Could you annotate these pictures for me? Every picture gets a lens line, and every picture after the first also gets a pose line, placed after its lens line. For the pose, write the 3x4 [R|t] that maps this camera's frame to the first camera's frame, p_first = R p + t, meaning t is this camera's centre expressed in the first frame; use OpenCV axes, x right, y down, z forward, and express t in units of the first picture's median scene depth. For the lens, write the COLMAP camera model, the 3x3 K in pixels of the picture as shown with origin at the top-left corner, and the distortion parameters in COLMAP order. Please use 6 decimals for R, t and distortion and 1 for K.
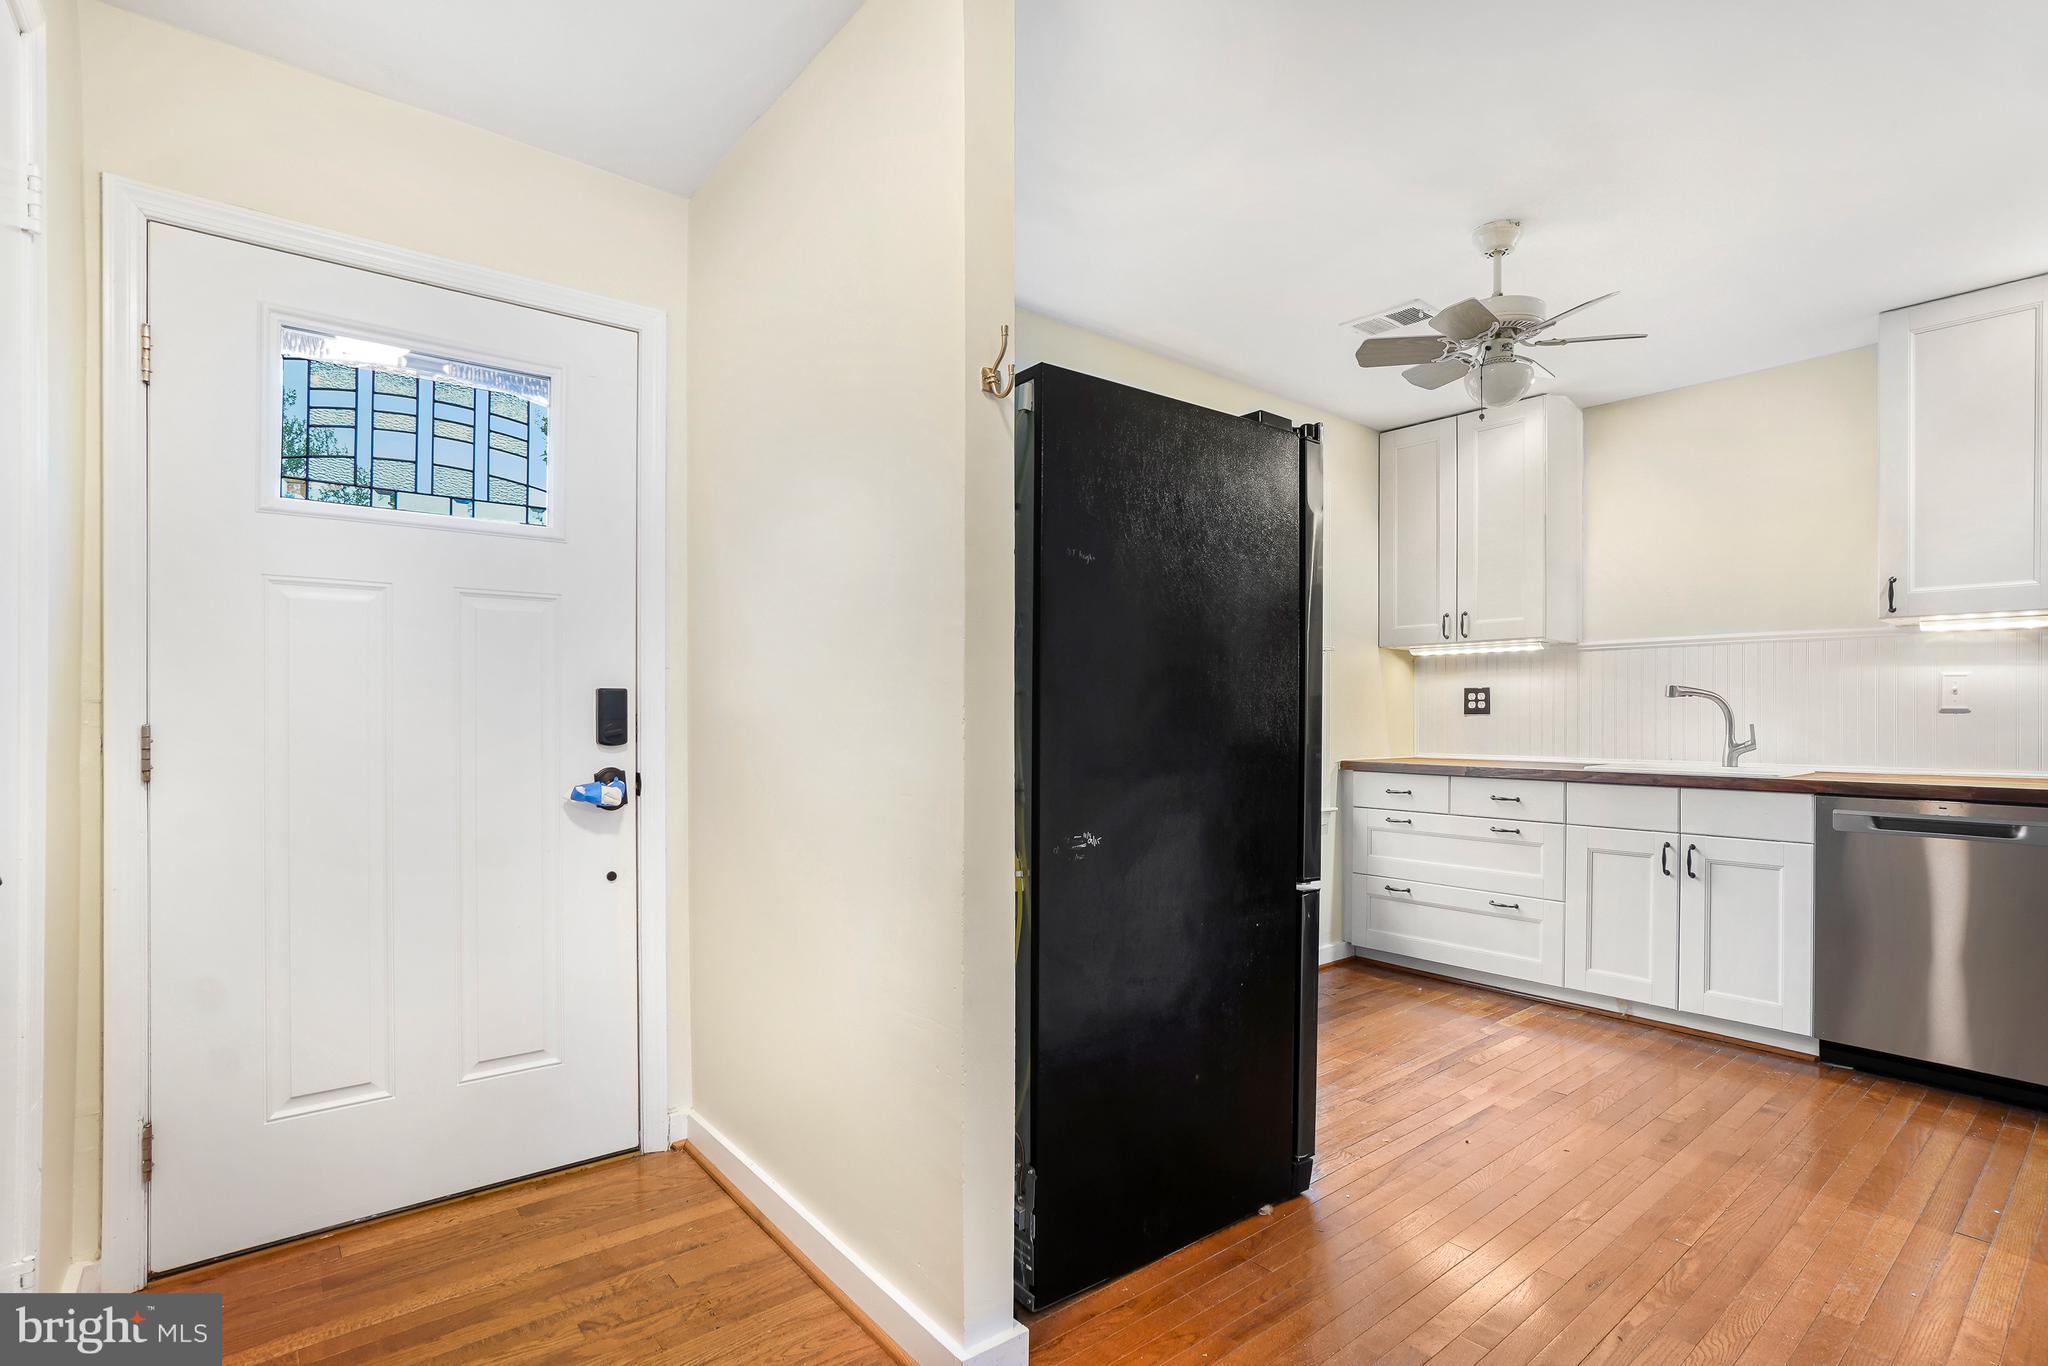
lens RADIAL K [[980.1, 0, 1051.8], [0, 980.1, 715.7], [0, 0, 1]] dist [-0.059675, 0.029433]
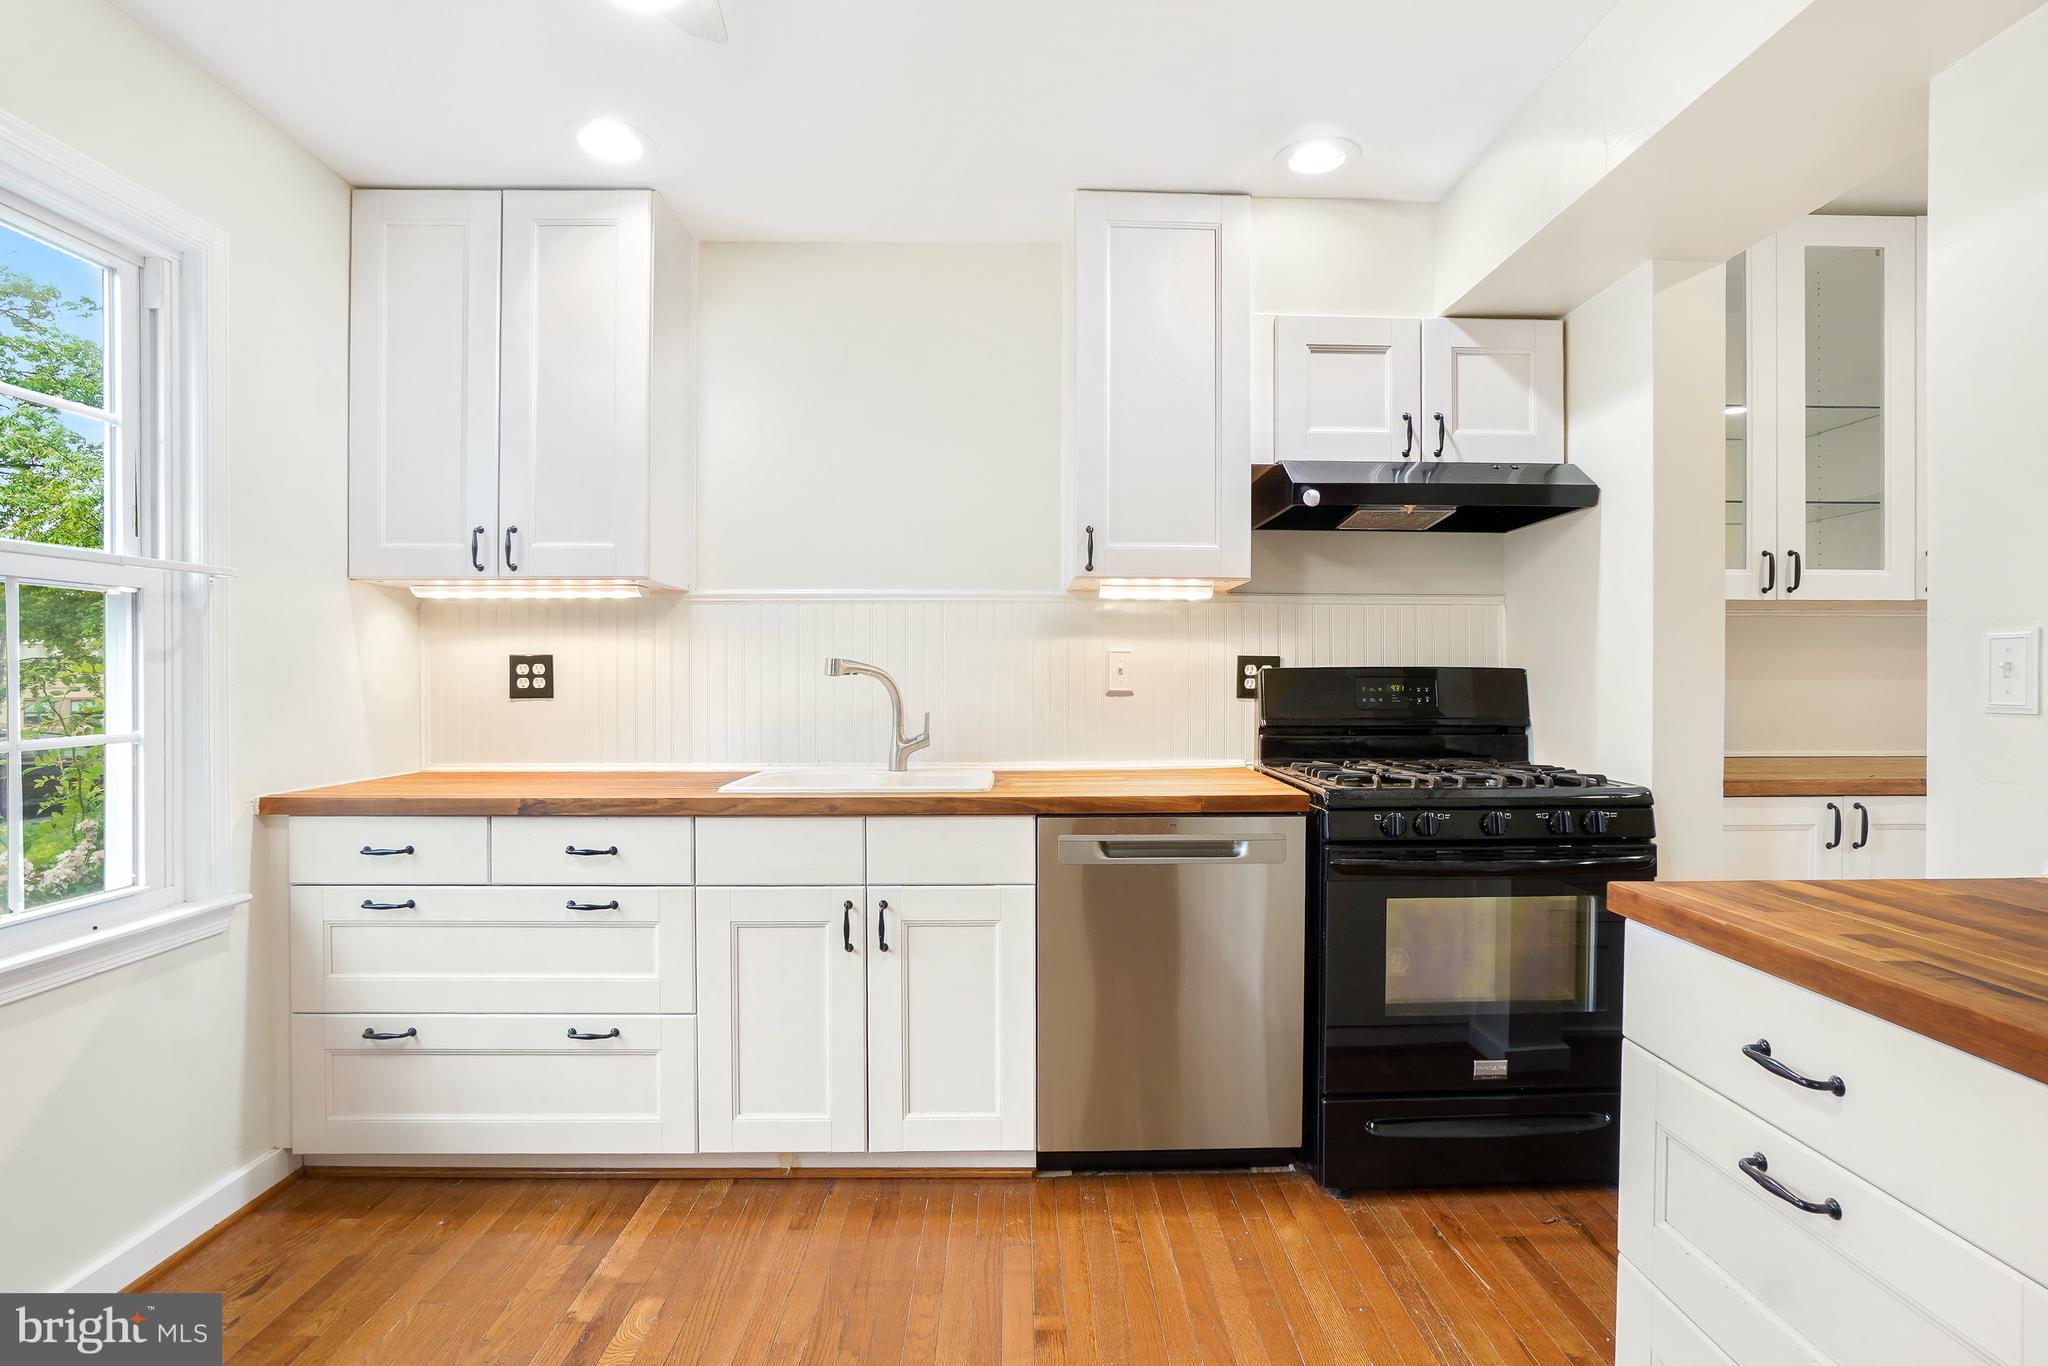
lens RADIAL K [[1013.0, 0, 1042.8], [0, 1013.0, 687.7], [0, 0, 1]] dist [-0.044336, 0.020668]
pose [[0.616607, -0.010651, 0.787199, 0.171961], [0.002422, 0.999929, 0.011631, -0.018546], [-0.787267, -0.005265, 0.616589, 0.440437]]
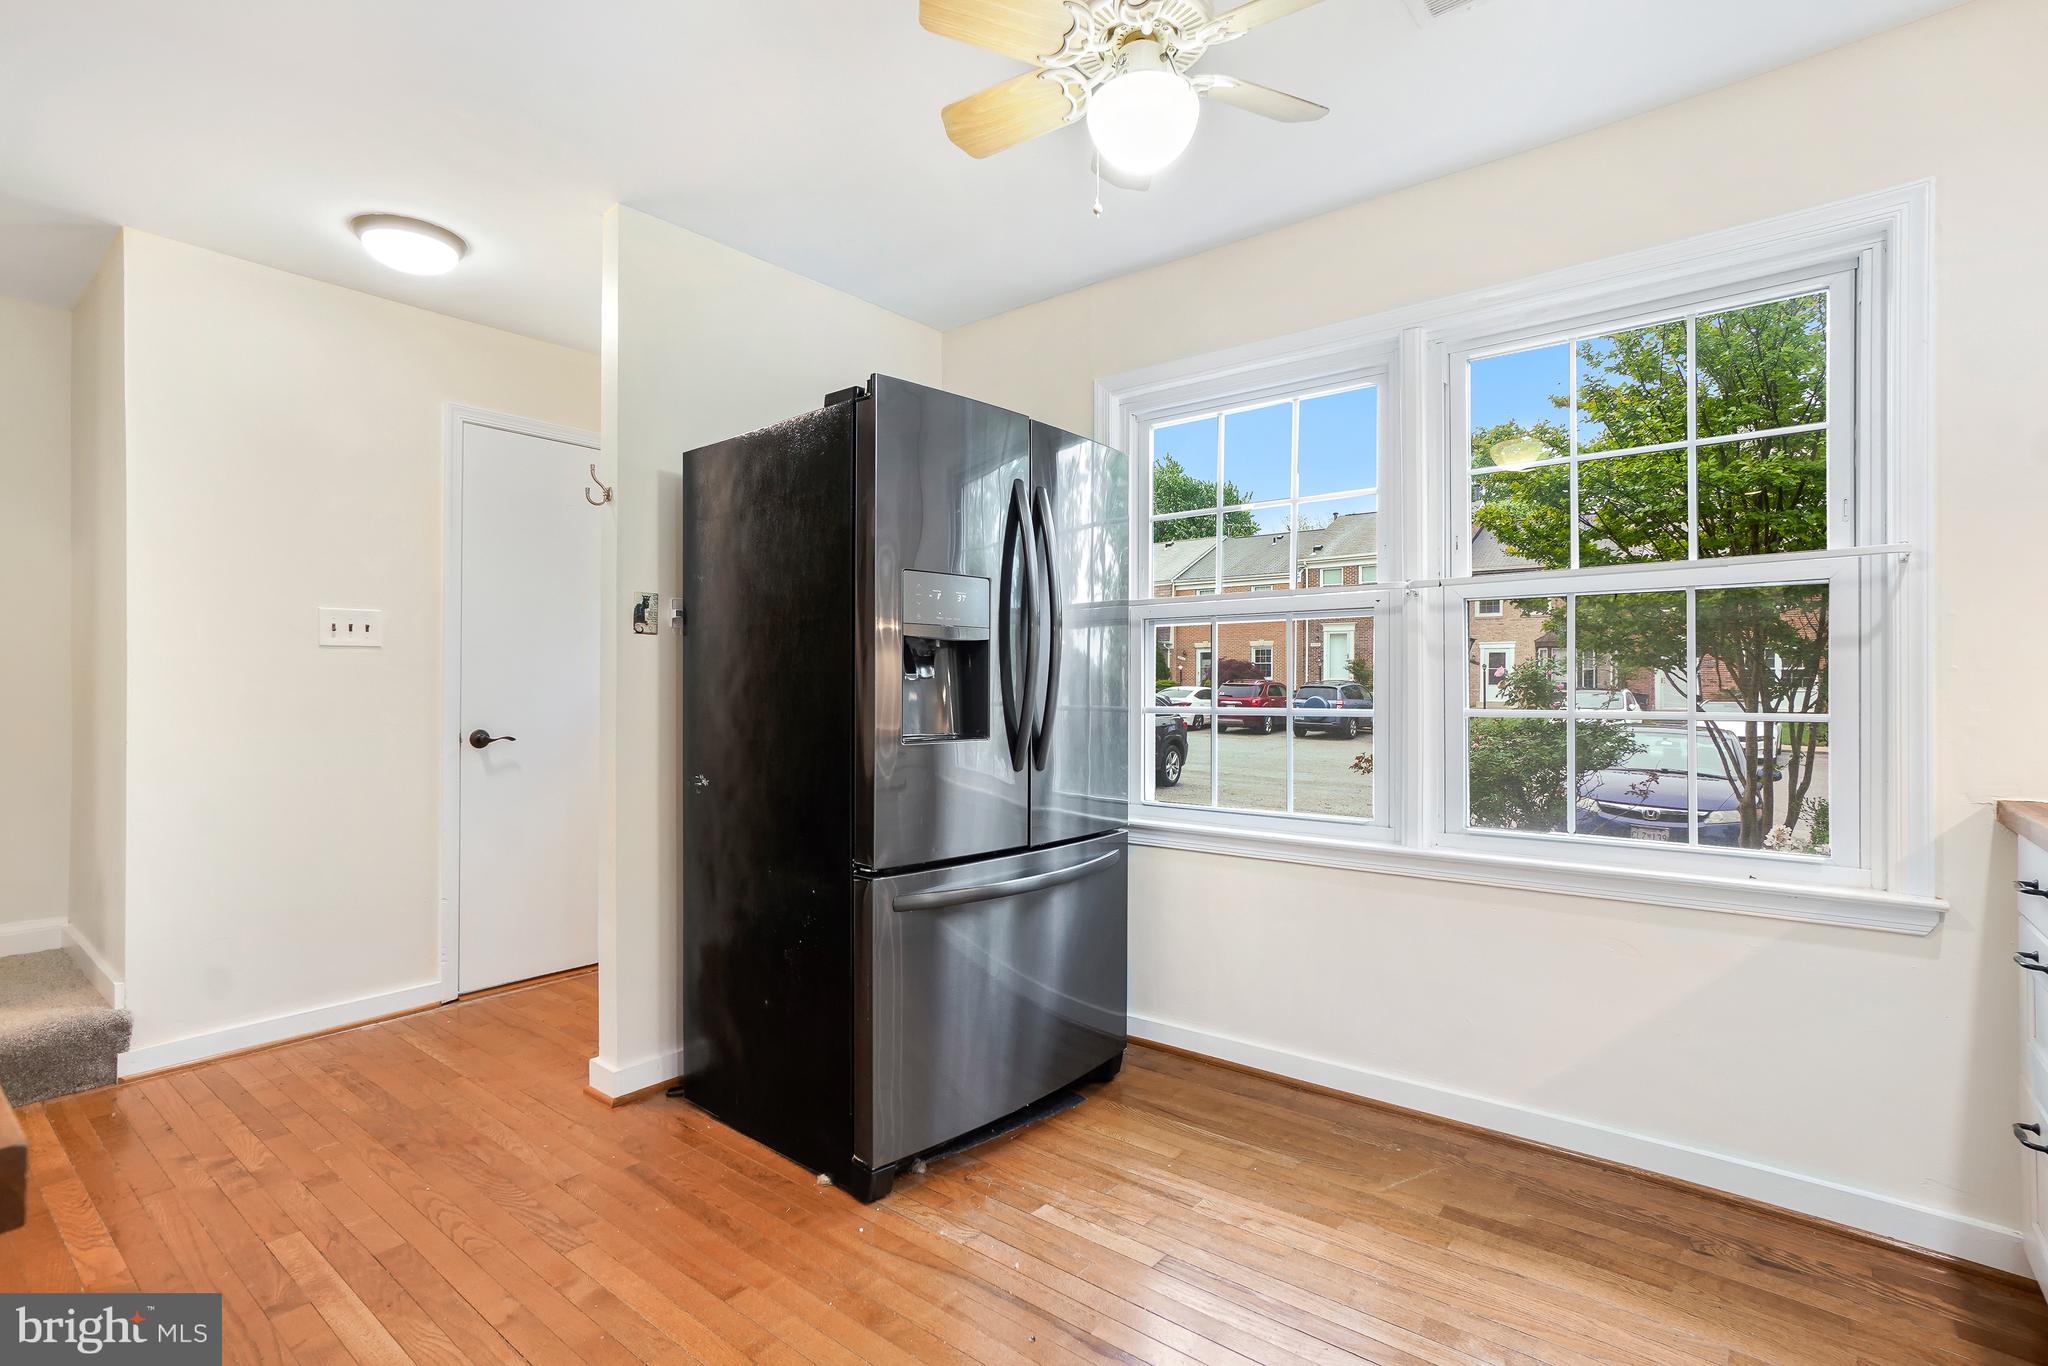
lens RADIAL K [[957.4, 0, 1050.1], [0, 957.4, 684.5], [0, 0, 1]] dist [-0.036624, 0.027784]
pose [[0.216469, -0.005899, -0.976272, 0.741197], [-0.006026, 0.999955, -0.007378, 0.000932], [0.976271, 0.007480, 0.216424, 0.603703]]
